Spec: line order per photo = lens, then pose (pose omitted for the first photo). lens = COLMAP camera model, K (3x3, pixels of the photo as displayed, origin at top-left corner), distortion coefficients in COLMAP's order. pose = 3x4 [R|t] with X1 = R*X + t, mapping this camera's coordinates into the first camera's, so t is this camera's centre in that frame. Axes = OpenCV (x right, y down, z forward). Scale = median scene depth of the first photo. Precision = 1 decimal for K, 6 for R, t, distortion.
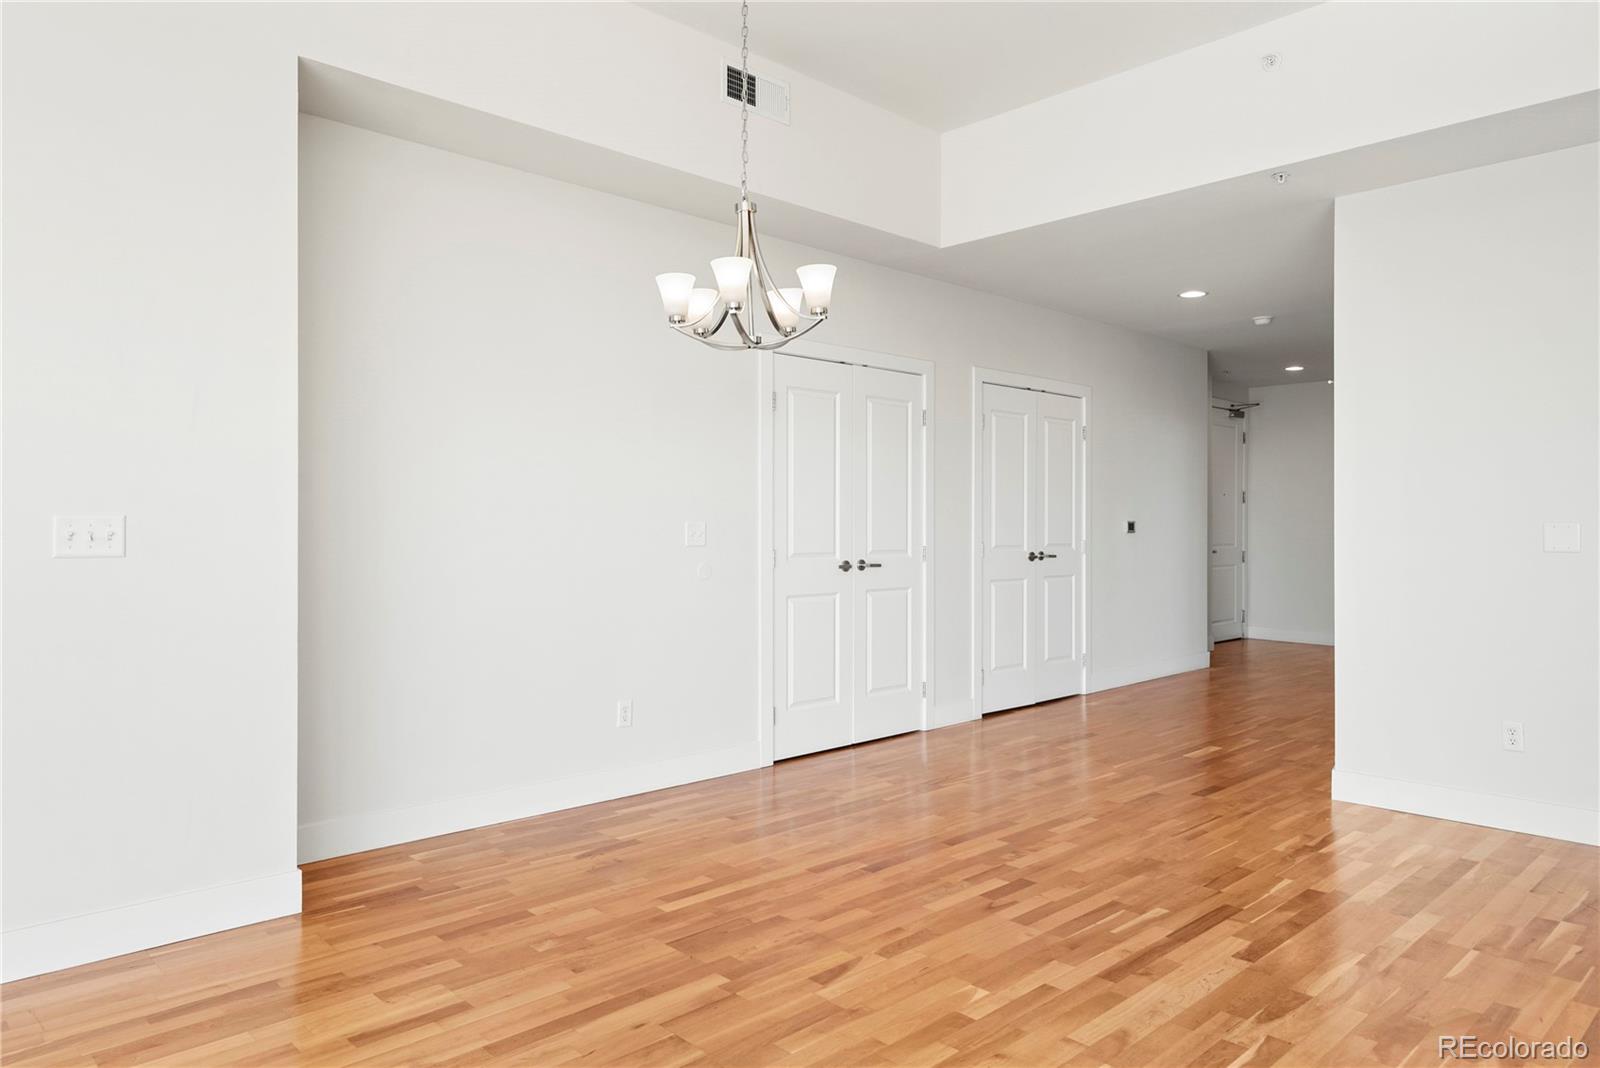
lens RADIAL K [[1029.5, 0, 806.2], [0, 1029.5, 527.9], [0, 0, 1]] dist [-0.003027, 0.003551]
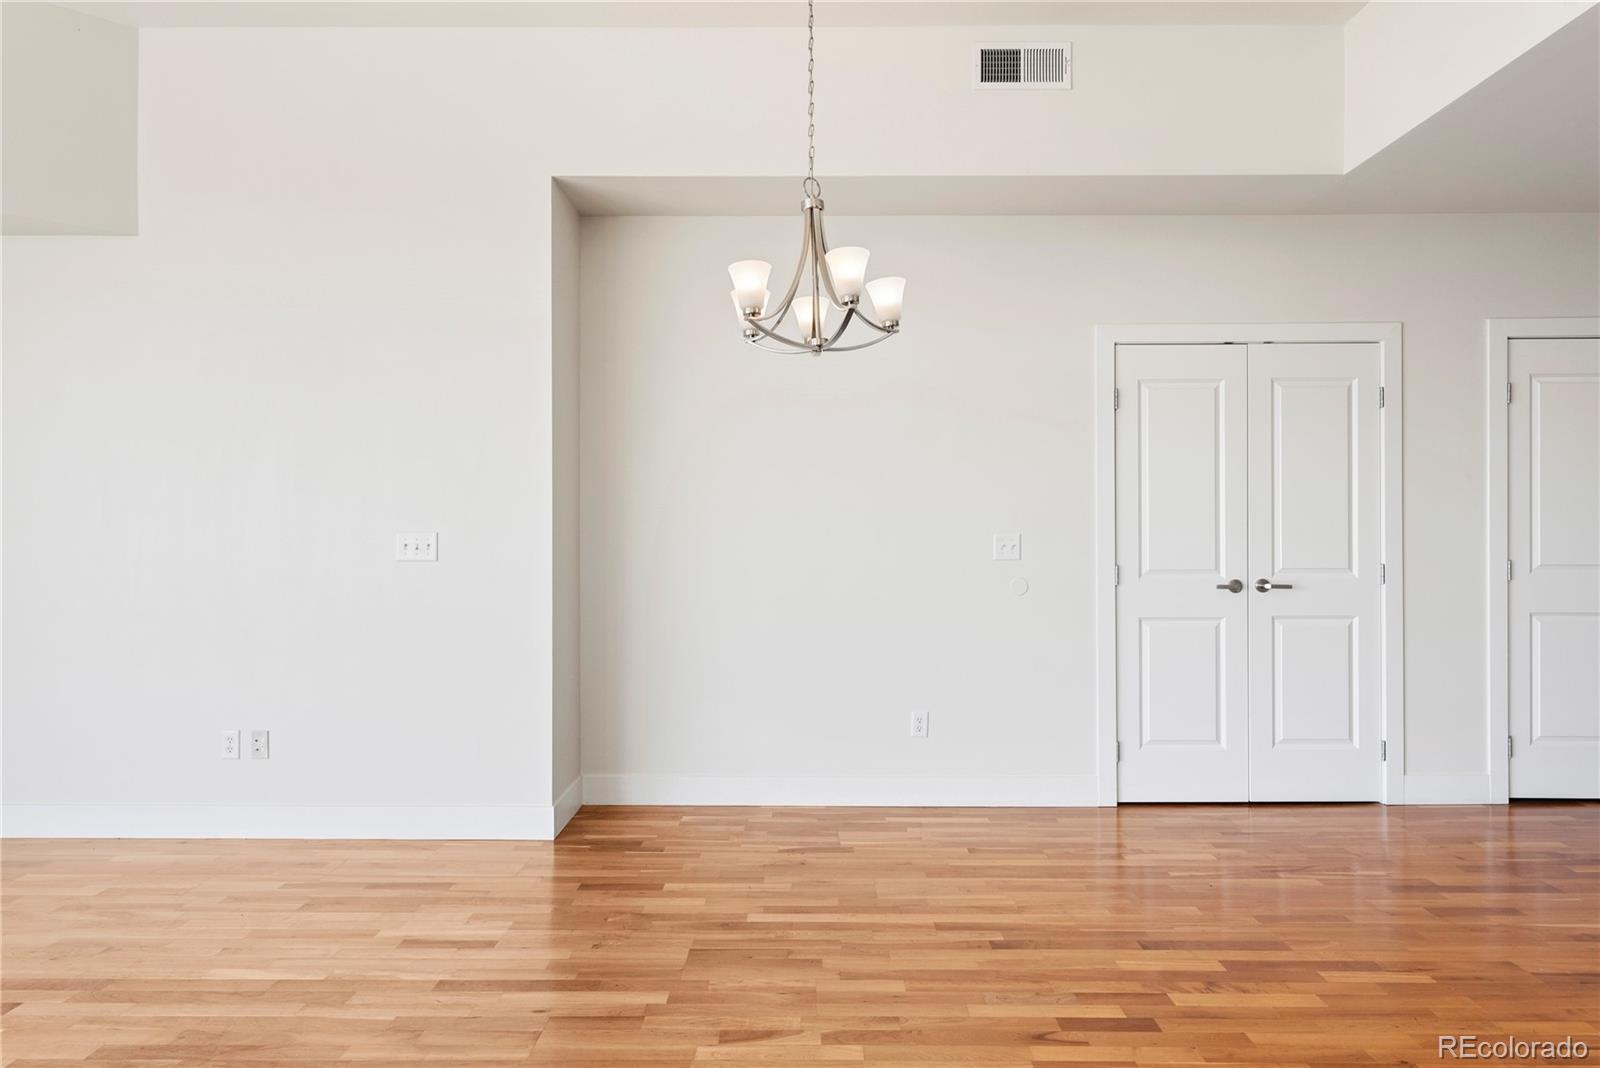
lens RADIAL K [[919.2, 0, 812.3], [0, 919.2, 535.2], [0, 0, 1]] dist [0.000373, 0.001347]
pose [[0.720362, -0.004764, -0.693581, 0.460970], [0.000930, 0.999982, -0.005903, -0.000085], [0.693597, 0.003607, 0.720354, 0.337138]]
